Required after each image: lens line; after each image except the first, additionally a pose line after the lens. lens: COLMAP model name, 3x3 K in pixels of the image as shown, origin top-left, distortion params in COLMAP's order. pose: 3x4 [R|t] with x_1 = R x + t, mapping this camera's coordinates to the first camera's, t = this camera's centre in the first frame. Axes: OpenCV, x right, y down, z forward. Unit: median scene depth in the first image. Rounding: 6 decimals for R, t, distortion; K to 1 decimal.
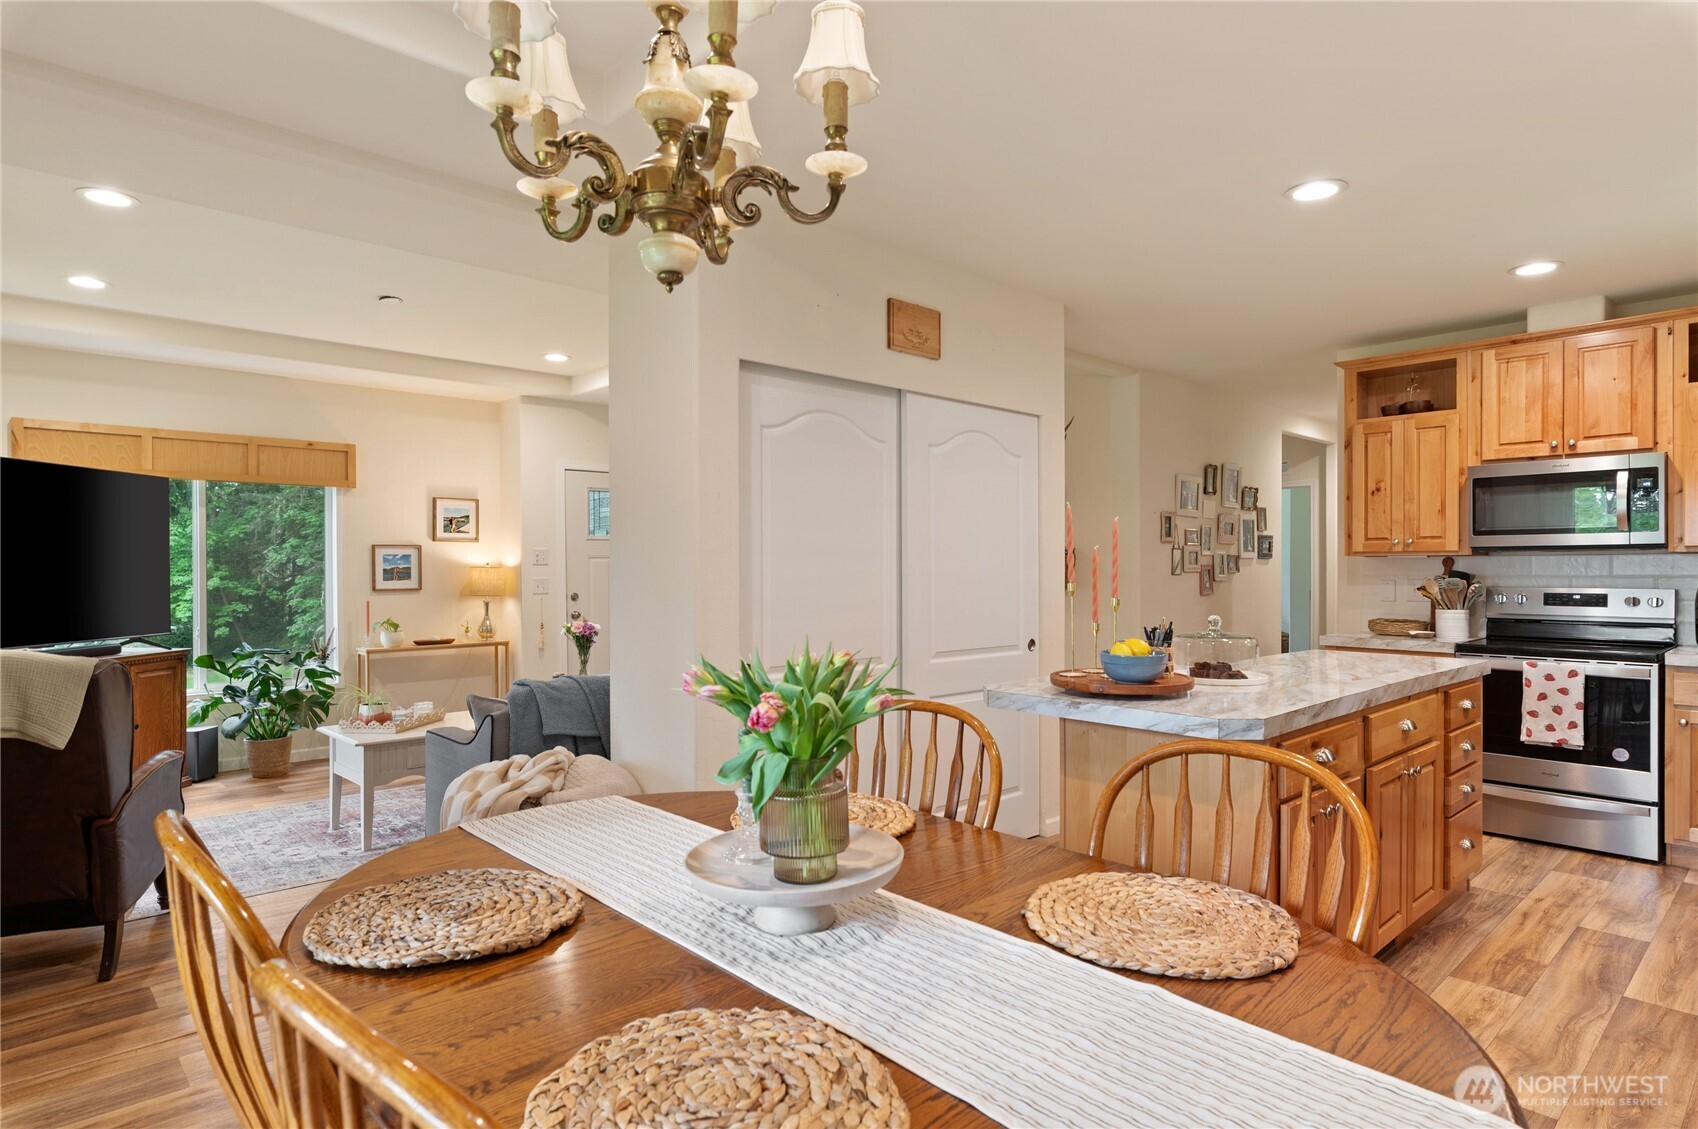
lens RADIAL K [[920.7, 0, 849.9], [0, 920.7, 581.2], [0, 0, 1]] dist [0.002800, -0.003218]
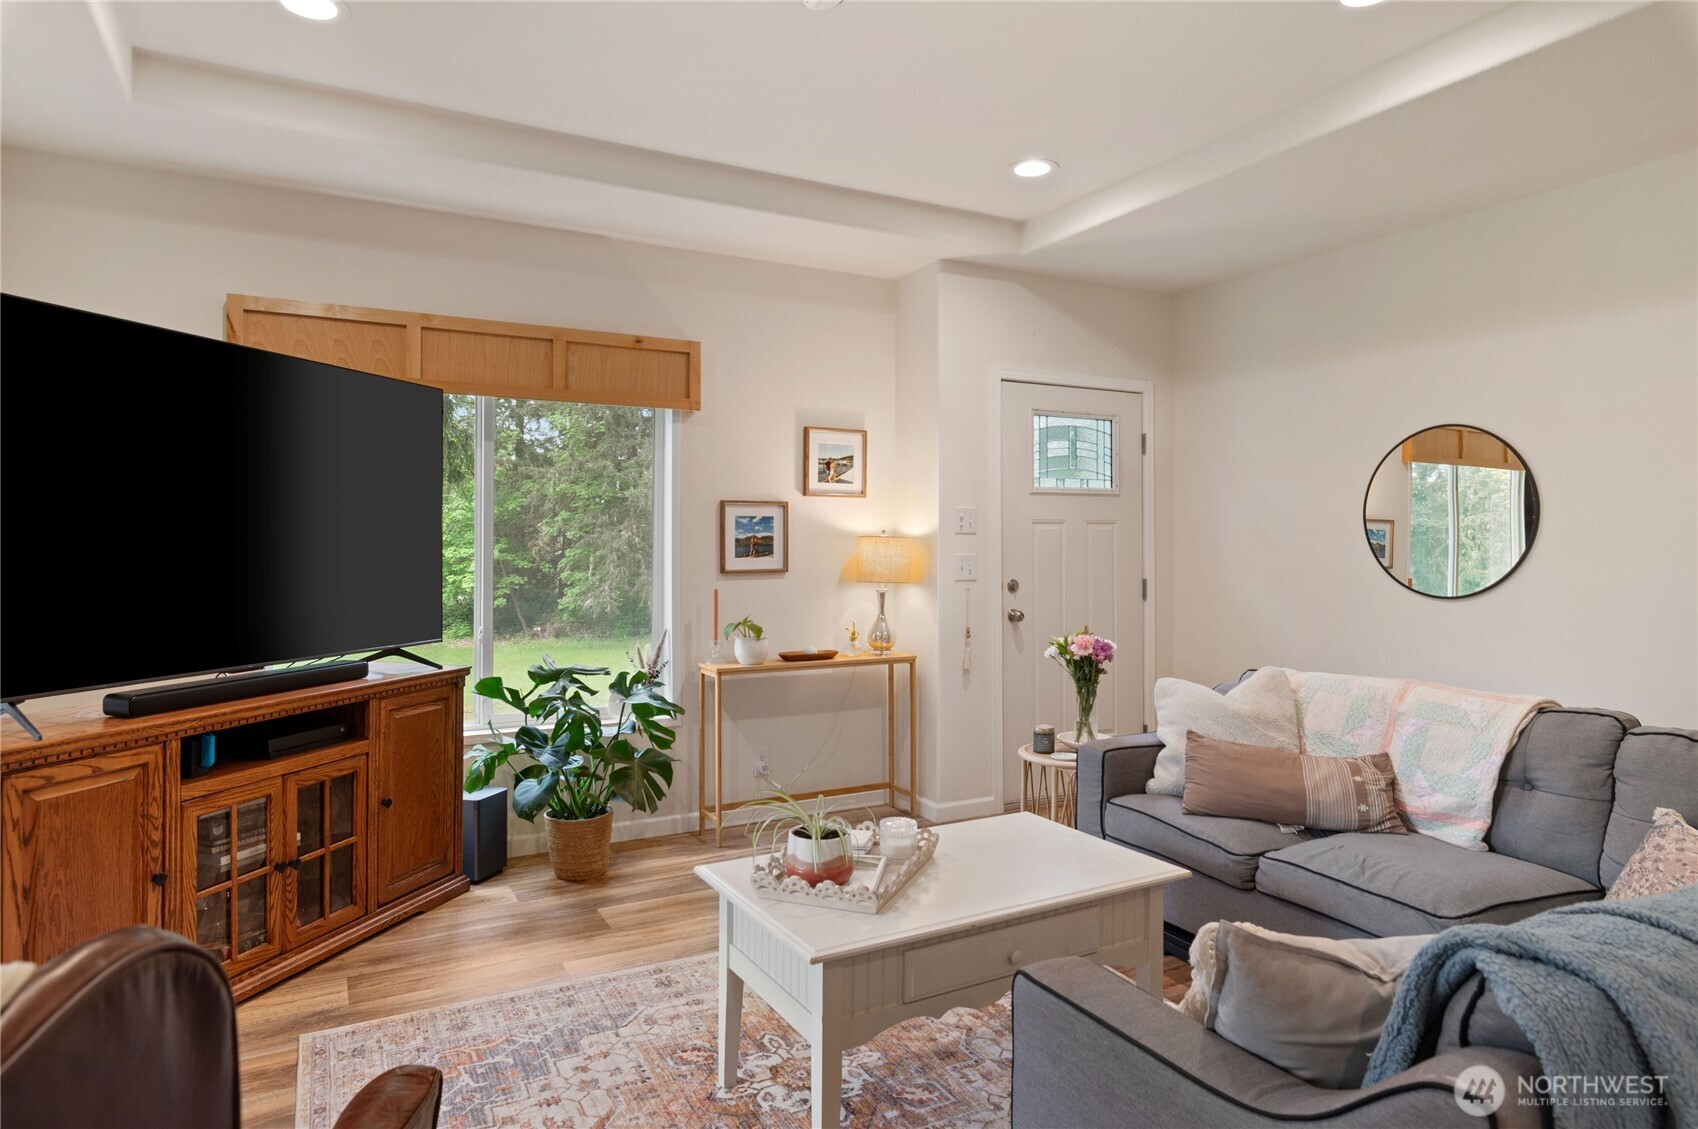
lens RADIAL K [[994.2, 0, 847.4], [0, 994.2, 556.4], [0, 0, 1]] dist [0.000625, 0.001170]
pose [[0.965602, 0.010464, -0.259813, -0.259228], [-0.011075, 0.999938, -0.000889, -0.001332], [0.259787, 0.003736, 0.965659, 0.365541]]
